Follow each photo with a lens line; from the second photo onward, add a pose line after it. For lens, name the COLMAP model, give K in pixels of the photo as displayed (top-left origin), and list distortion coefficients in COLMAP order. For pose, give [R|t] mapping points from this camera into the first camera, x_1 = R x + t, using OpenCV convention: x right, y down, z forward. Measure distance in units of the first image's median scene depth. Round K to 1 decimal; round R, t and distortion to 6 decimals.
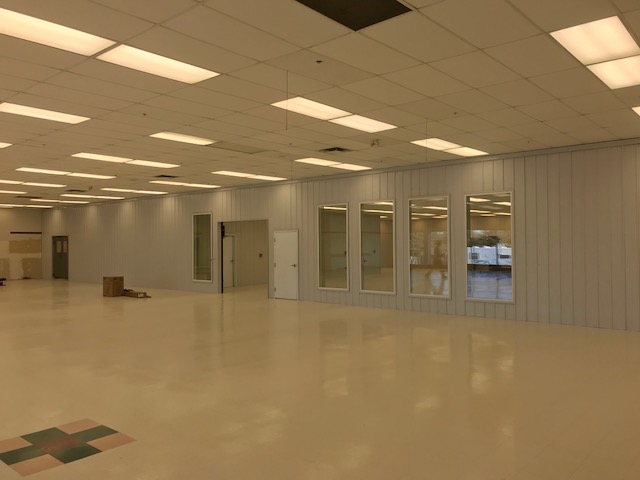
lens RADIAL K [[533.0, 0, 320.3], [0, 533.0, 238.1], [0, 0, 1]] dist [-0.000397, -0.007910]
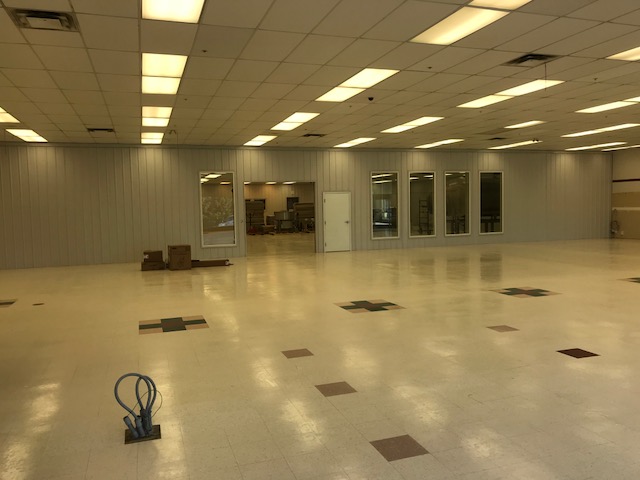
lens RADIAL K [[533.0, 0, 320.4], [0, 533.0, 243.5], [0, 0, 1]] dist [-0.000397, -0.007910]
pose [[0.518893, -0.066103, 0.852280, -1.080731], [0.017027, 0.997607, 0.067008, 0.019095], [-0.854670, -0.020258, 0.518777, 0.443694]]
